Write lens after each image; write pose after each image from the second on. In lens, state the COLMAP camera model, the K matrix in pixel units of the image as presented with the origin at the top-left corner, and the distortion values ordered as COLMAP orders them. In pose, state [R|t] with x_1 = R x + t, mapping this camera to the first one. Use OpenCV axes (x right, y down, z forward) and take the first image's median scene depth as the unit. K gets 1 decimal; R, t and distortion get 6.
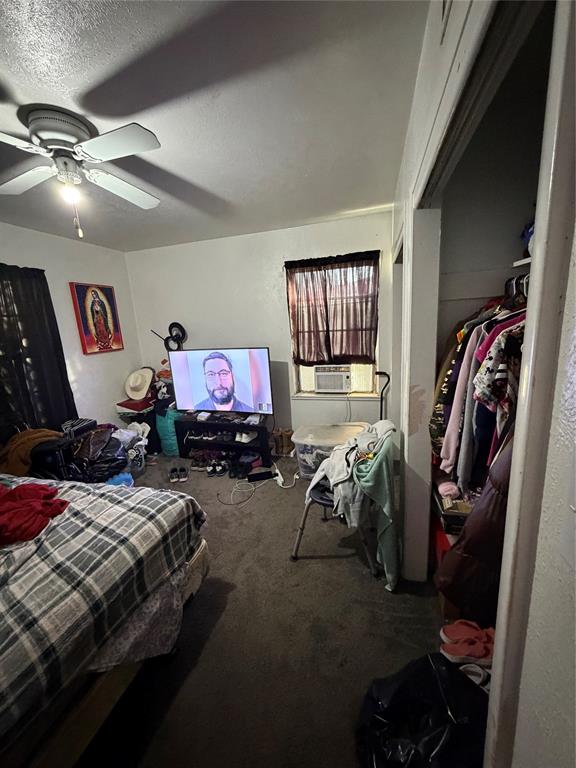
lens RADIAL K [[304.0, 0, 285.4], [0, 304.0, 382.7], [0, 0, 1]] dist [-0.001157, 0.000413]
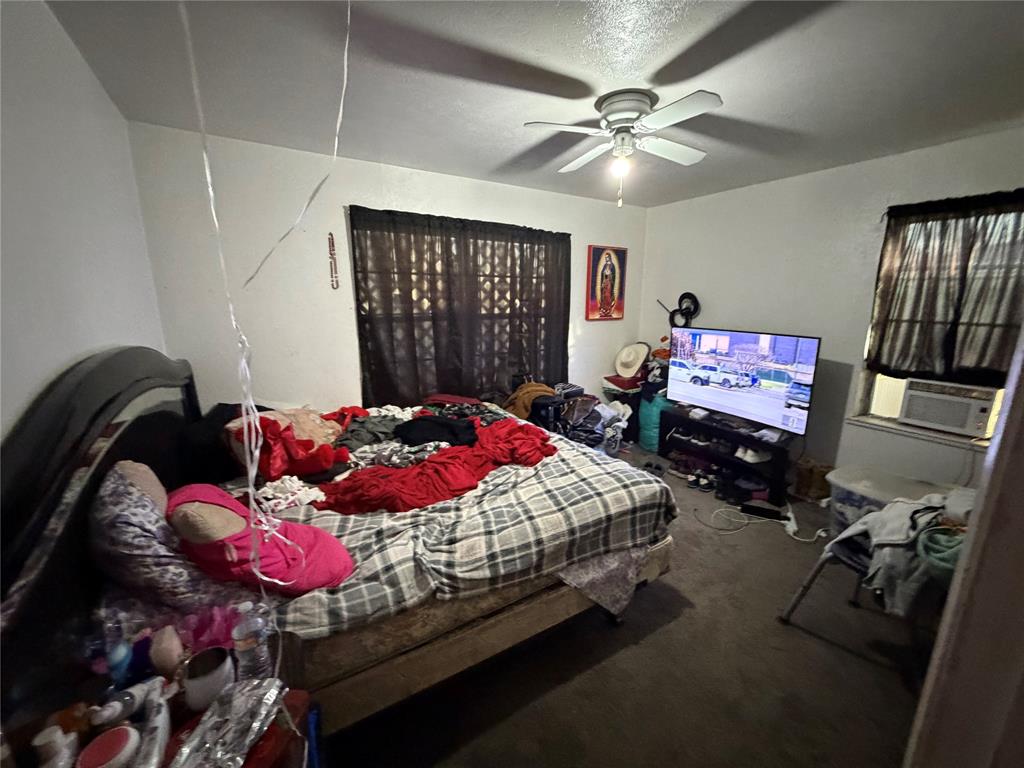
lens RADIAL K [[405.3, 0, 511.7], [0, 405.3, 384.3], [0, 0, 1]] dist [-0.001157, 0.000413]
pose [[0.740358, 0.205040, -0.640178, 0.037022], [-0.184235, 0.977772, 0.100102, 0.024777], [0.646473, 0.043832, 0.761677, -0.148314]]
